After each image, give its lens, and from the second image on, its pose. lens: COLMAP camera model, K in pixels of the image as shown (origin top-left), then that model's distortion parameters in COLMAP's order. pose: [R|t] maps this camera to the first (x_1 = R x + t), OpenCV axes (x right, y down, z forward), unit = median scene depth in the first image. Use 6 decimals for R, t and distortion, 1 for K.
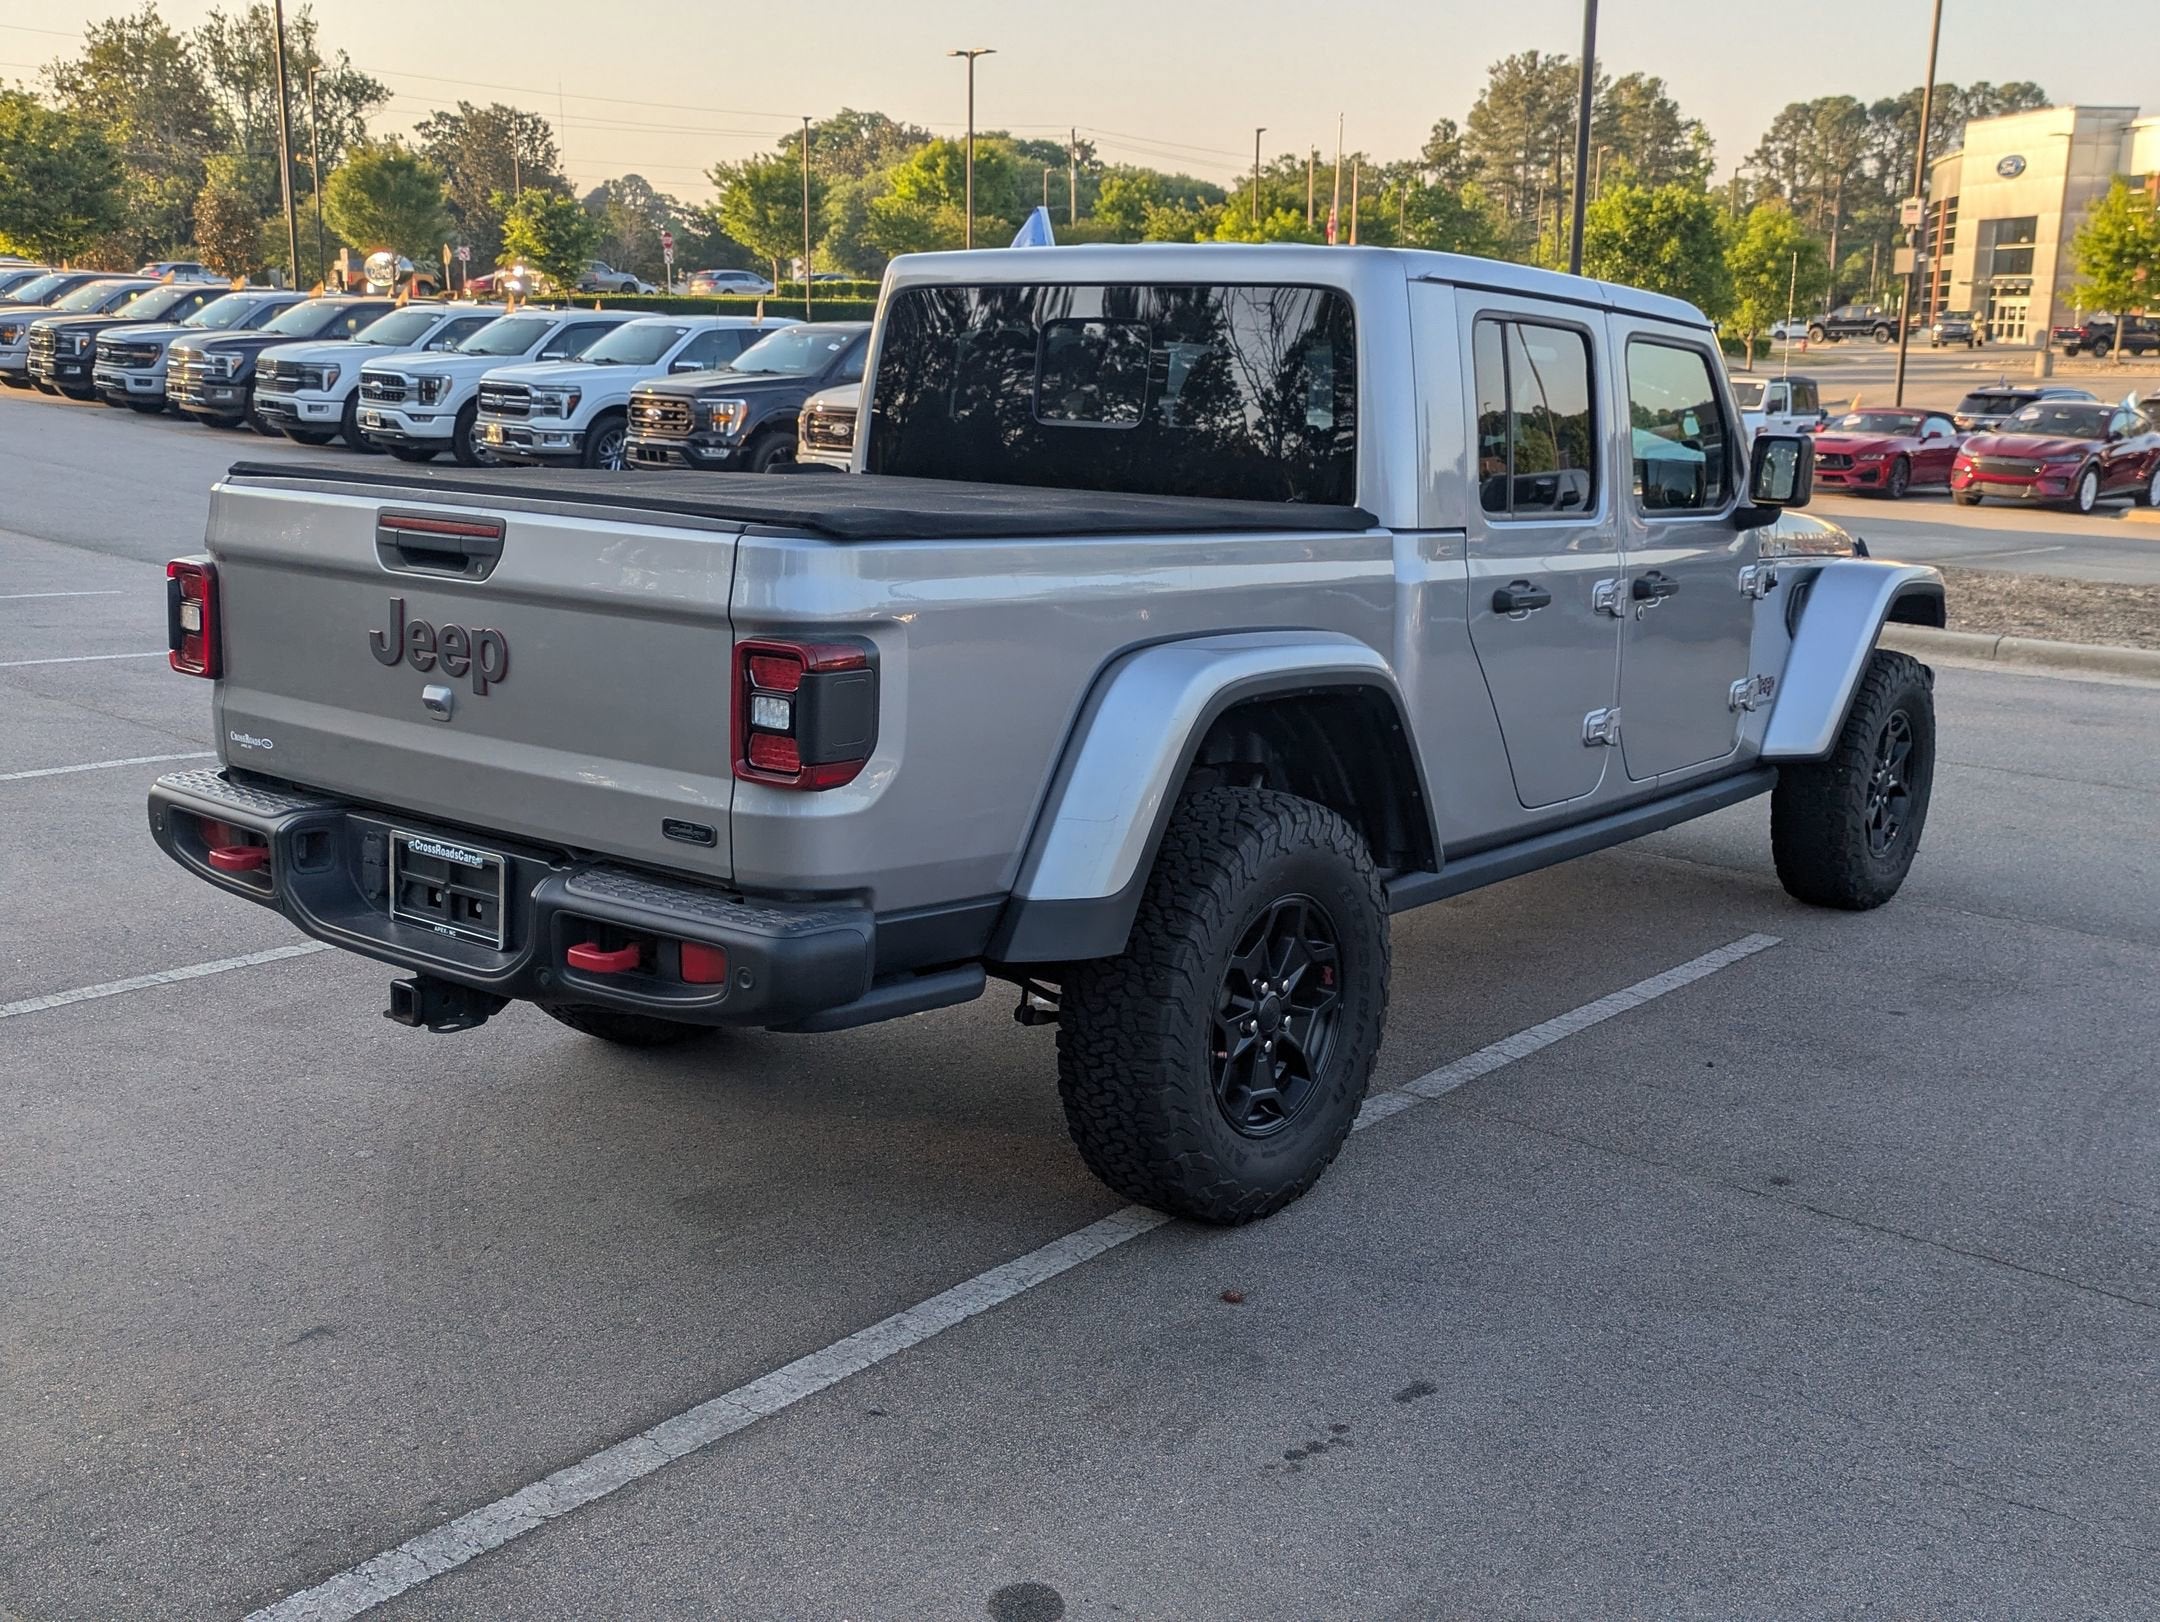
lens RADIAL K [[2186.4, 0, 1101.3], [0, 2186.4, 818.7], [0, 0, 1]] dist [0.074838, -0.108377]
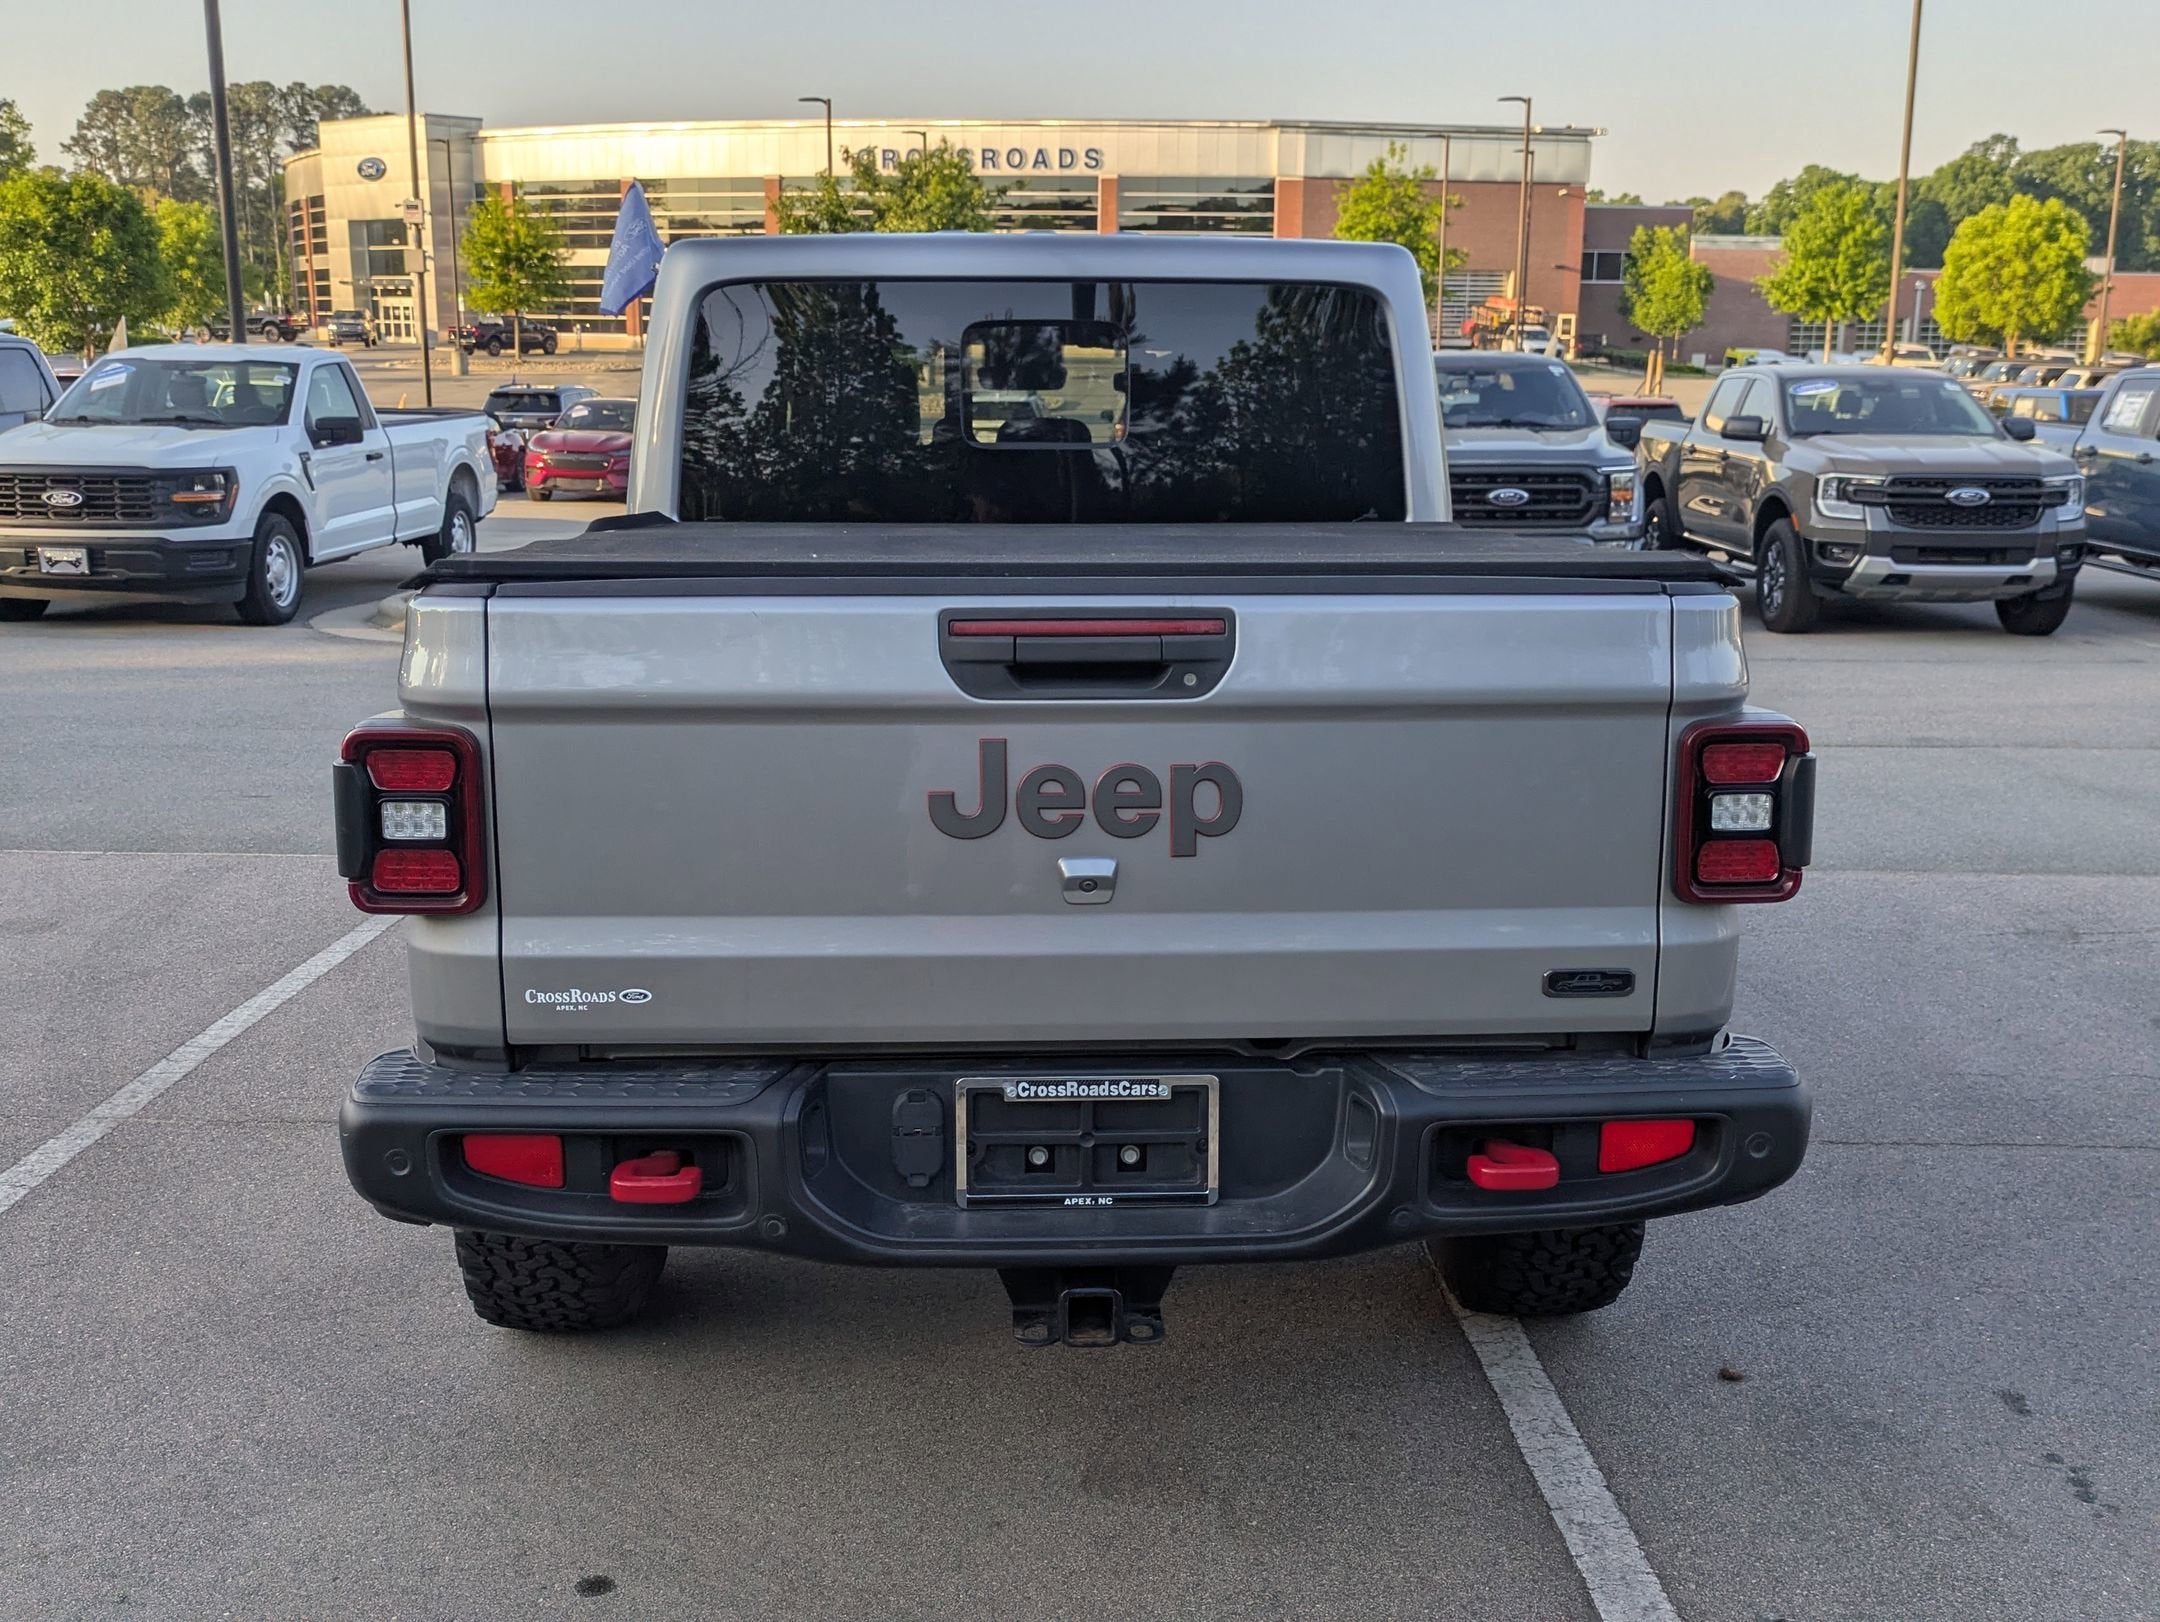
lens RADIAL K [[2186.4, 0, 1101.3], [0, 2186.4, 818.7], [0, 0, 1]] dist [0.074838, -0.108377]
pose [[0.755337, -0.146406, 0.638774, -0.087341], [0.146009, 0.987822, 0.053754, -0.012835], [-0.638865, 0.052664, 0.767514, 0.055055]]
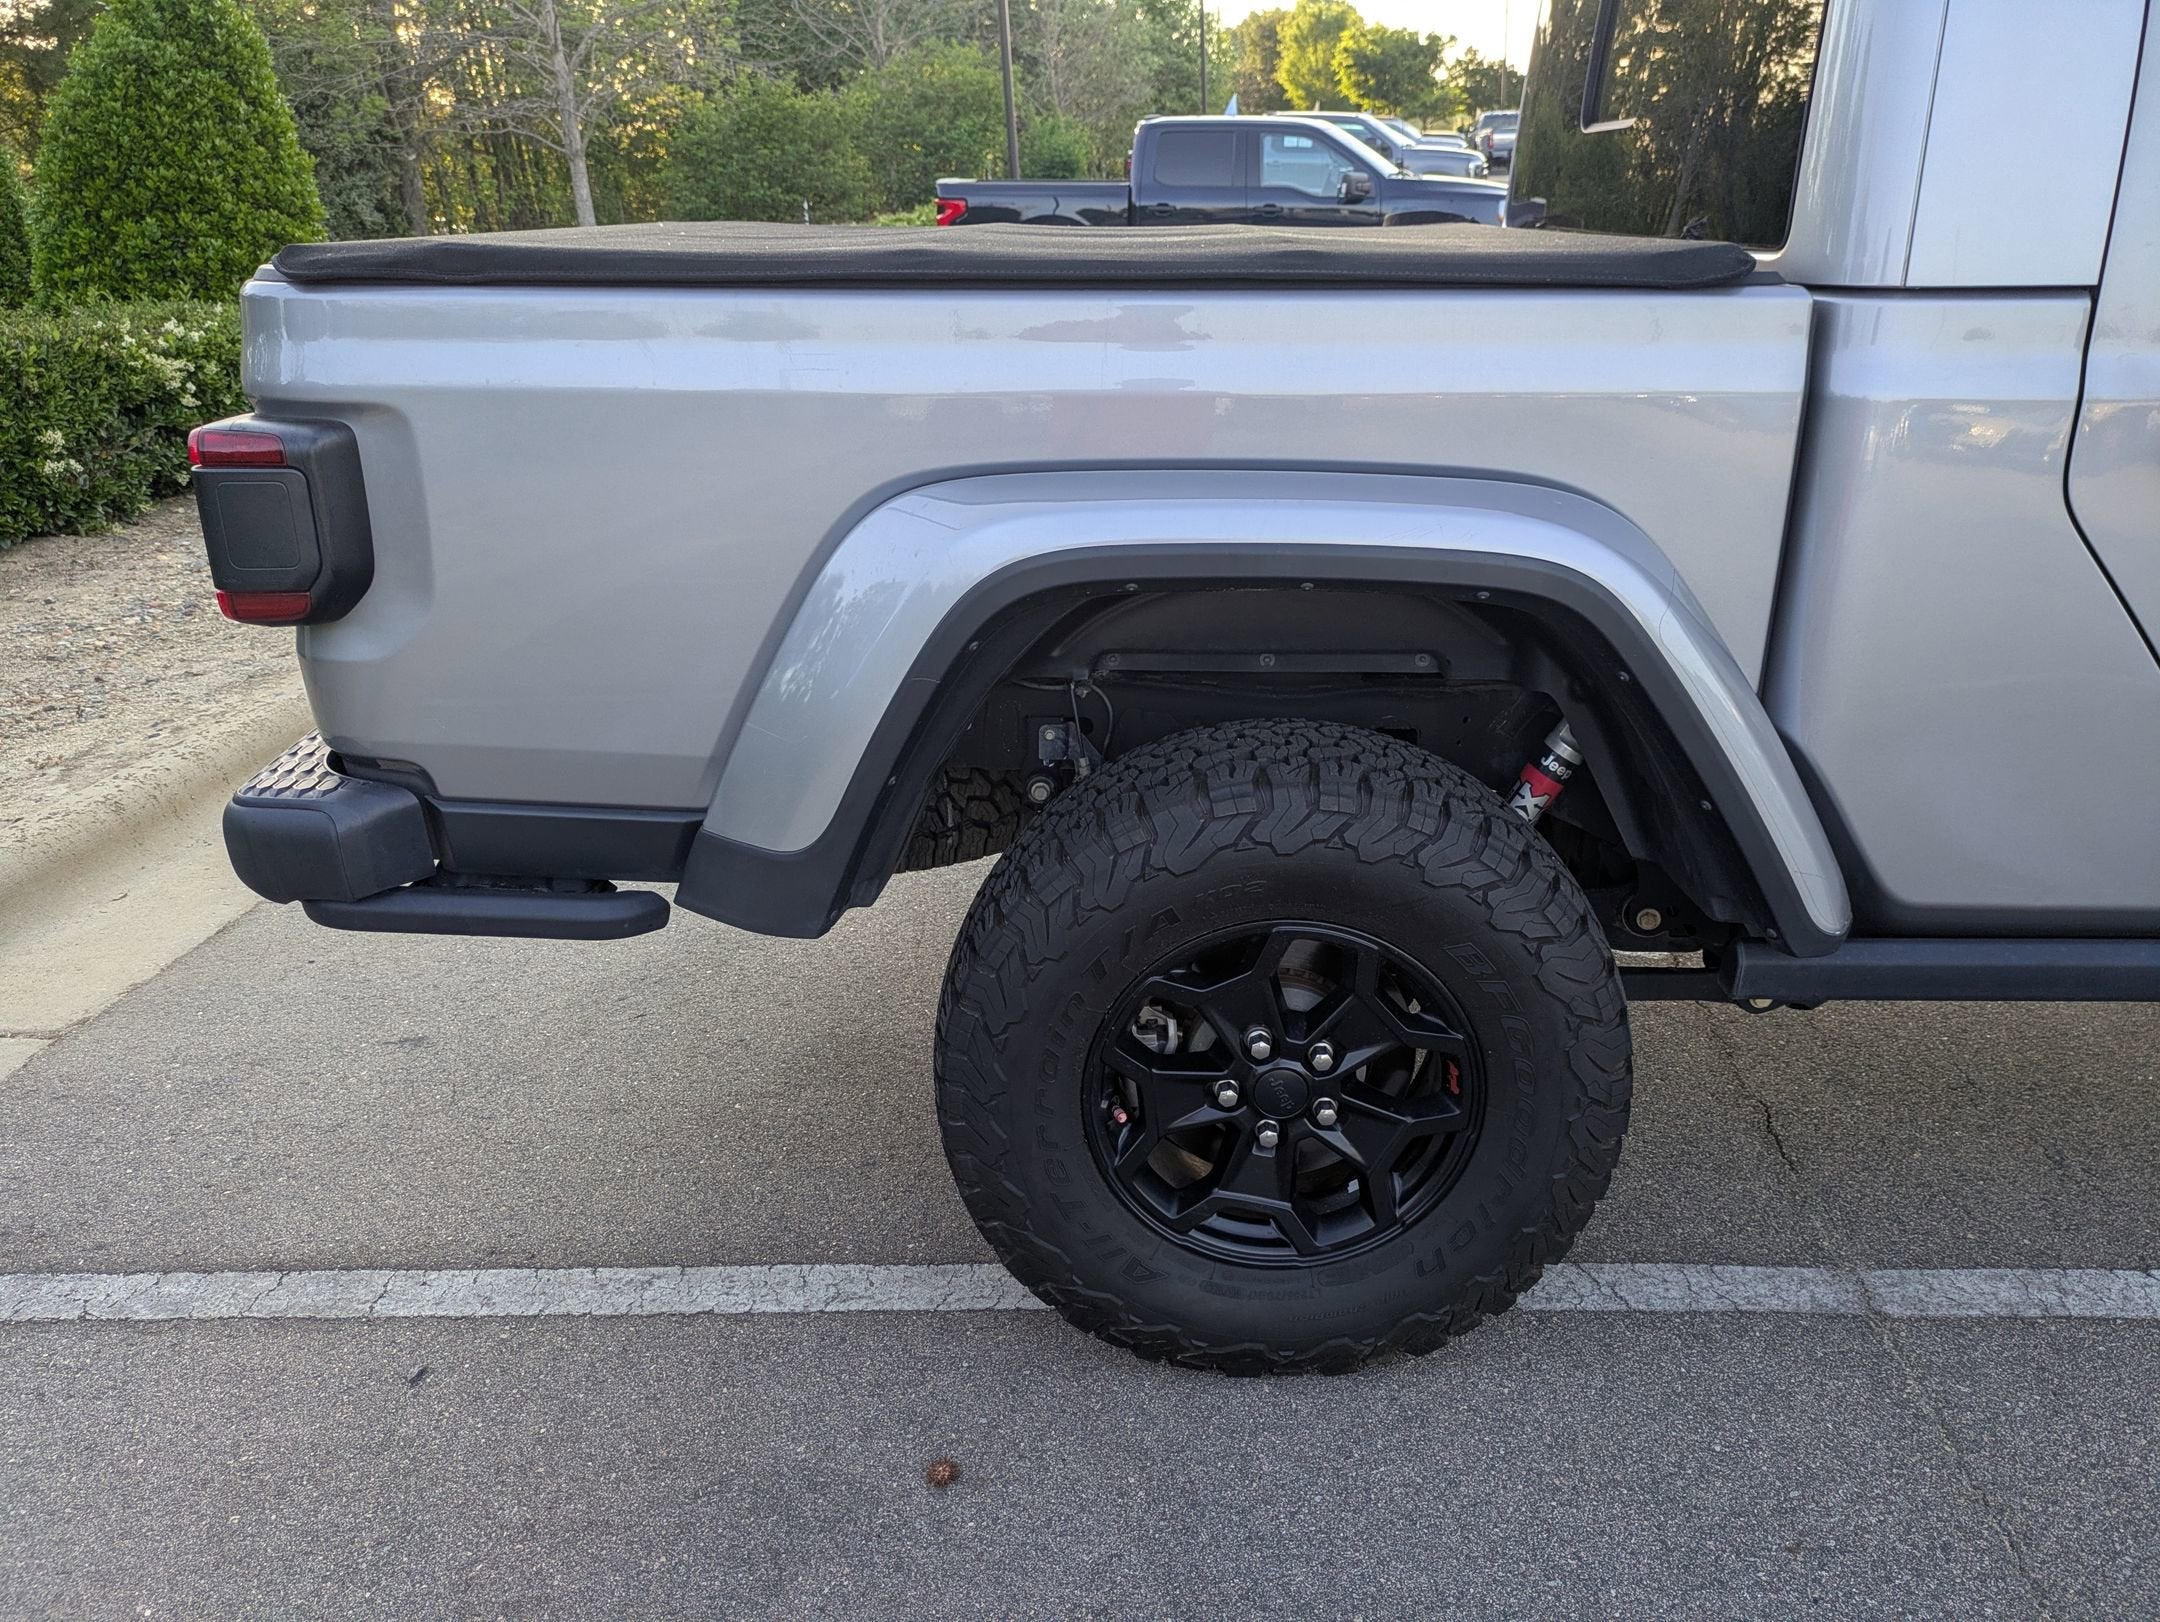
lens RADIAL K [[1789.4, 0, 1116.3], [0, 1789.4, 805.8], [0, 0, 1]] dist [0.037581, -0.016552]
pose [[0.597861, 0.255994, -0.759624, 0.056608], [-0.120910, 0.965592, 0.230243, -0.013713], [0.792428, -0.045807, 0.608243, 0.088477]]
